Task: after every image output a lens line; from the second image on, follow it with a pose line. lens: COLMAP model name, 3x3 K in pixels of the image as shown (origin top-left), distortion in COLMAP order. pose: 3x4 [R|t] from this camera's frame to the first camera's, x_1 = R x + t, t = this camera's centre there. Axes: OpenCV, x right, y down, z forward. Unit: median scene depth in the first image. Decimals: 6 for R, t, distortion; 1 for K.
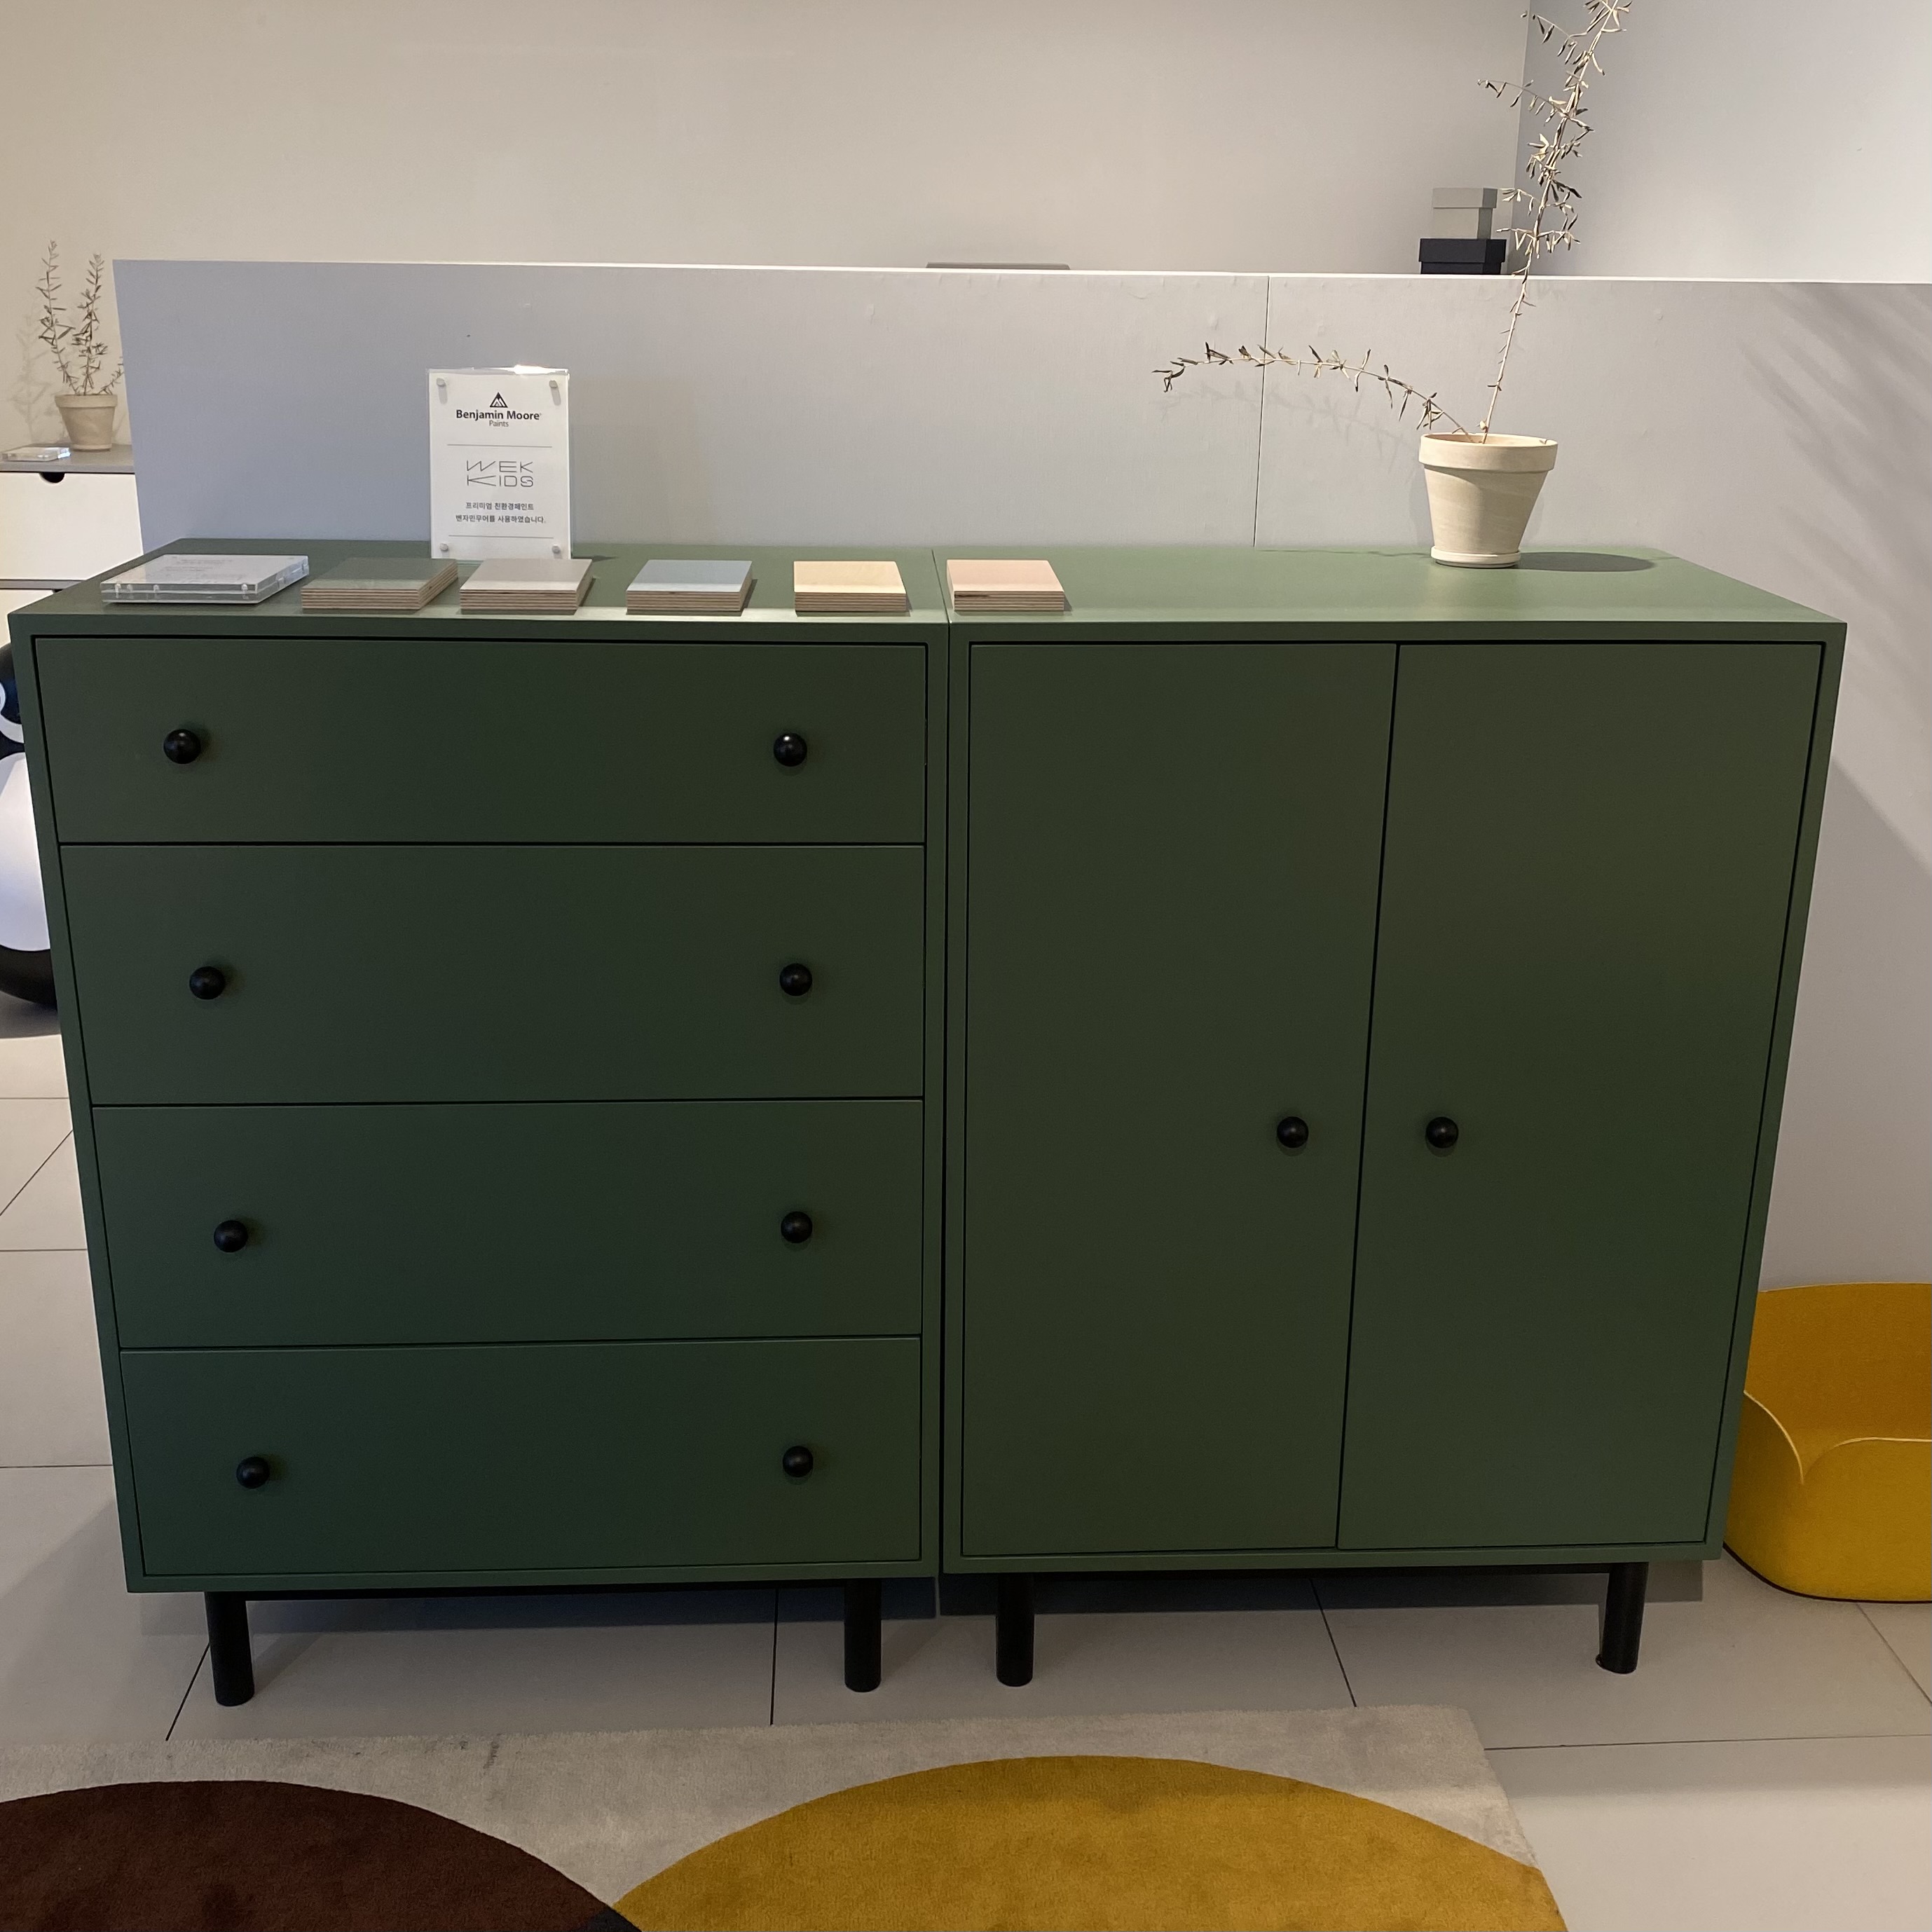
lens RADIAL K [[2080.2, 0, 969.6], [0, 2080.2, 947.1], [0, 0, 1]] dist [0.010192, 0.000000]
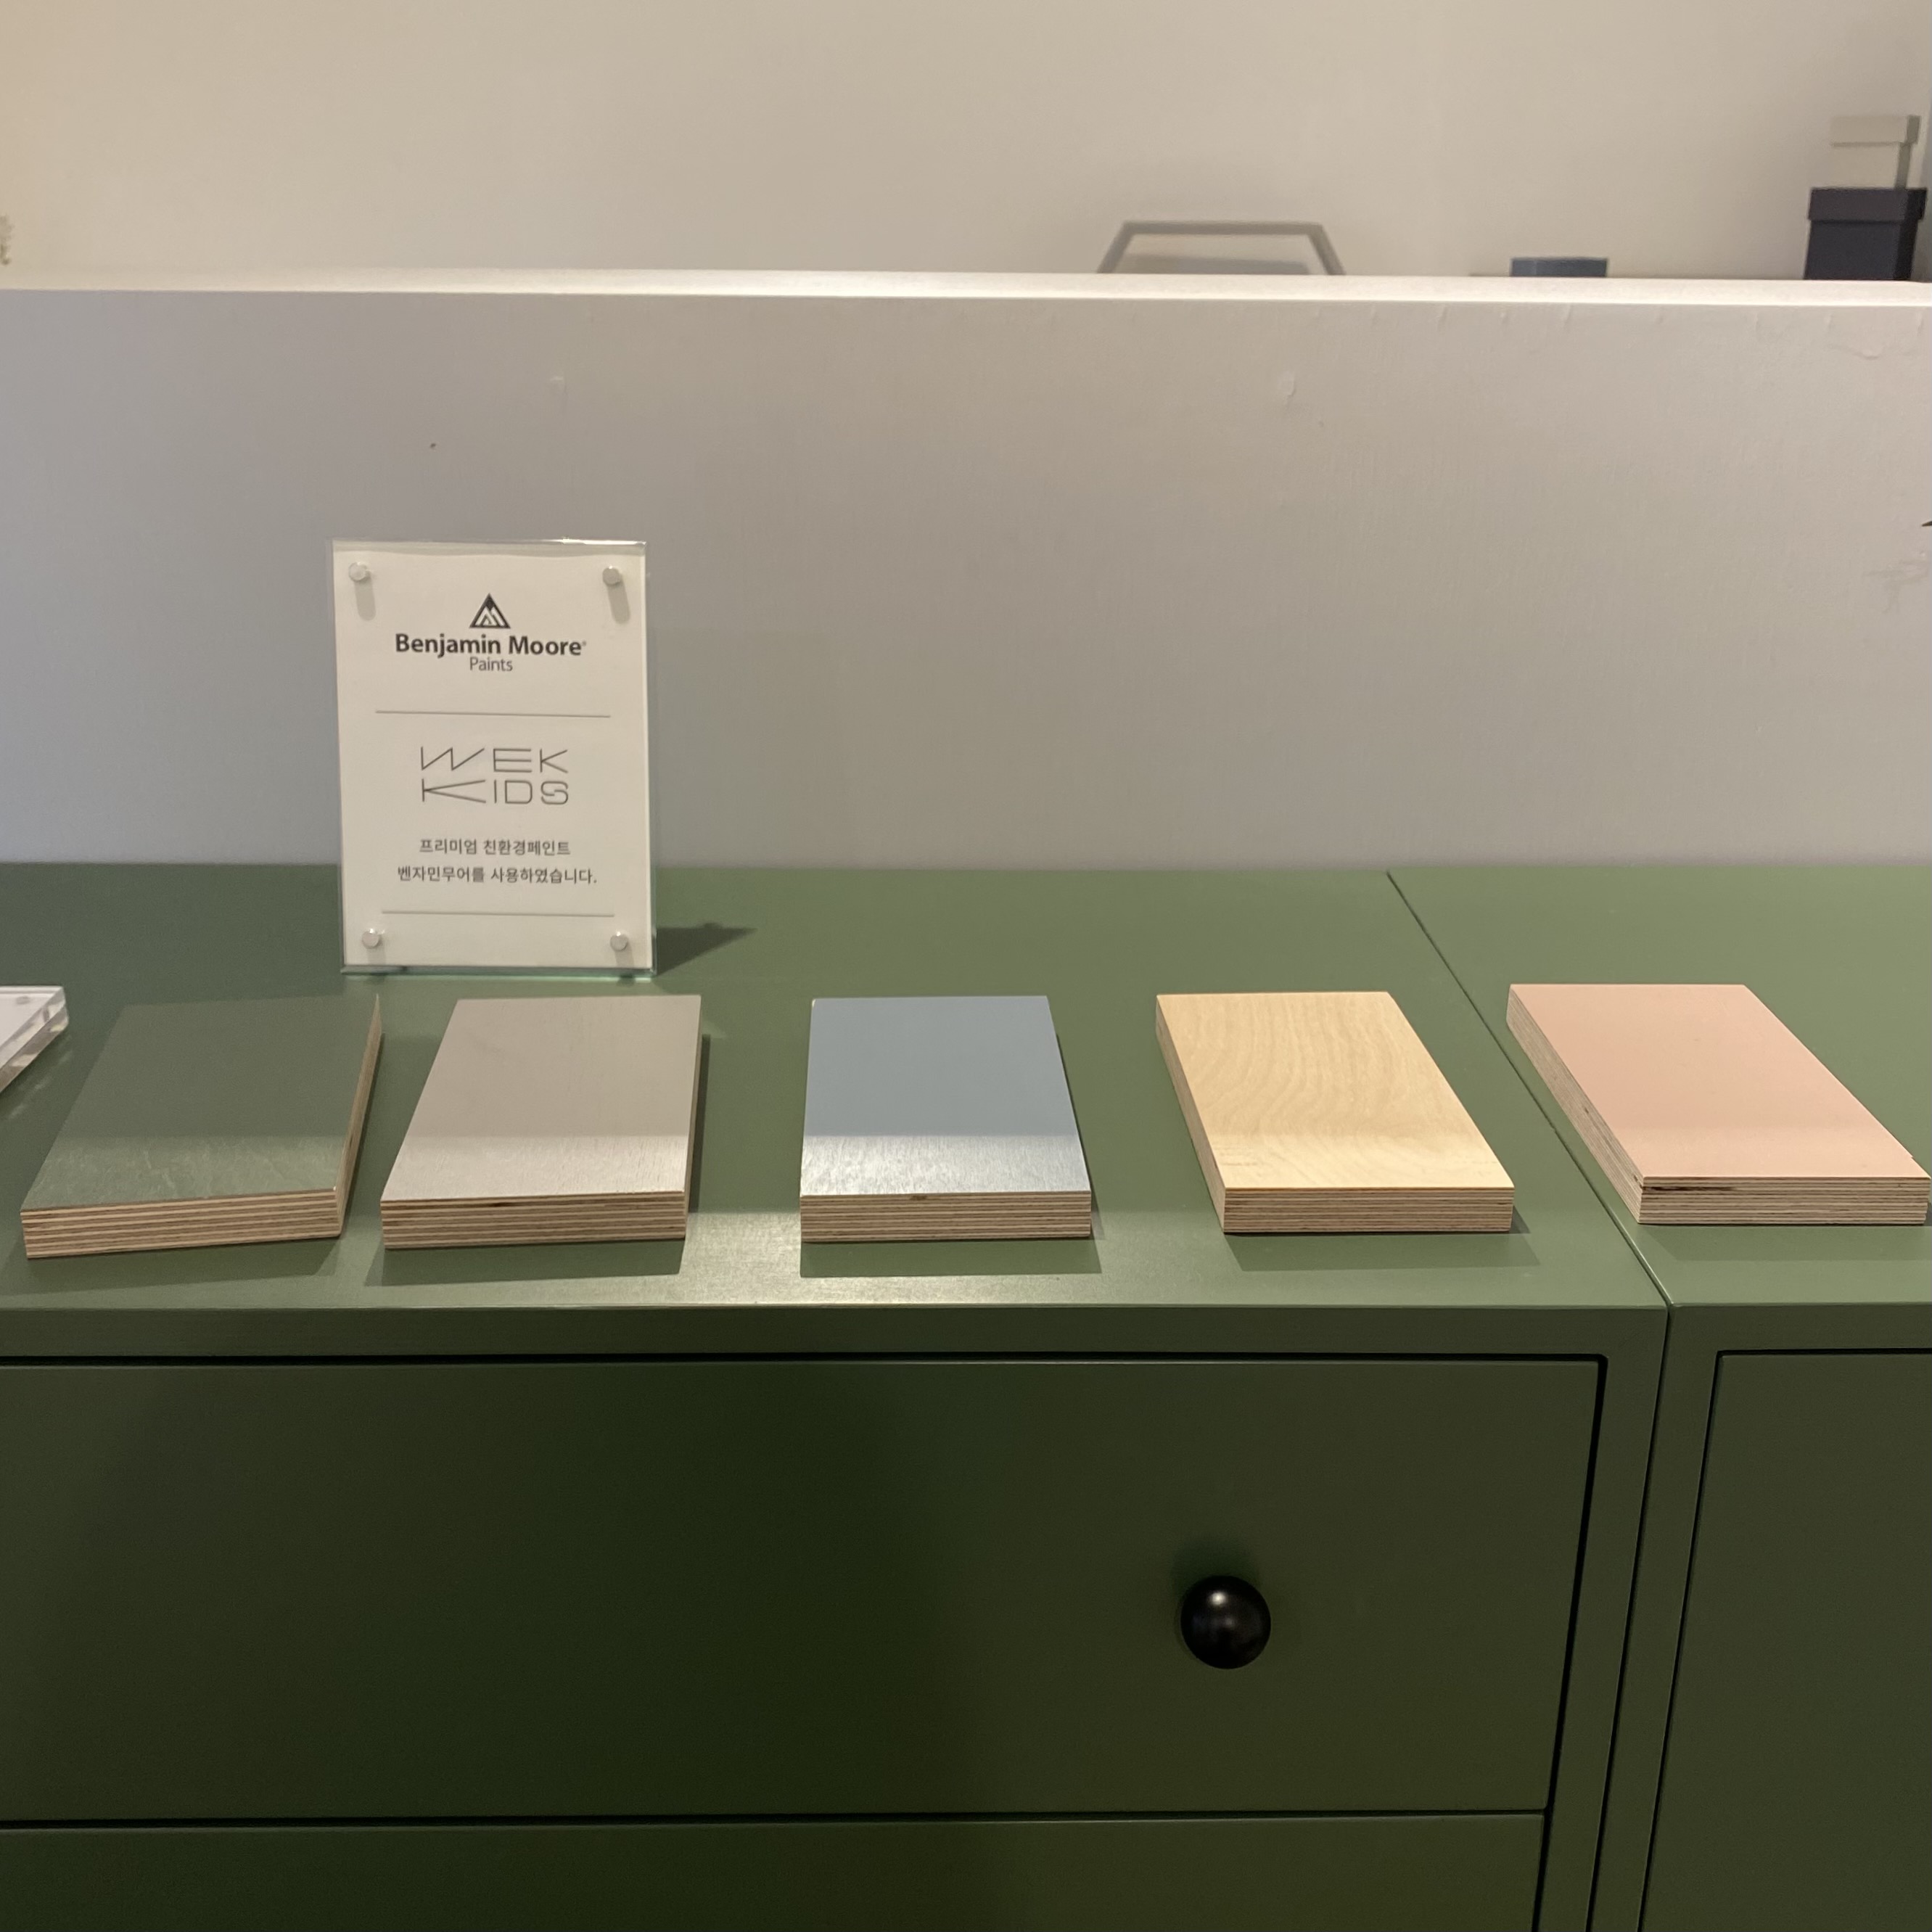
lens RADIAL K [[2080.2, 0, 966.0], [0, 2080.2, 984.2], [0, 0, 1]] dist [0.010192, 0.000000]
pose [[0.999026, 0.006534, -0.043634, -0.104886], [-0.004817, 0.999214, 0.039352, -0.200778], [0.043857, -0.039103, 0.998272, 0.557613]]
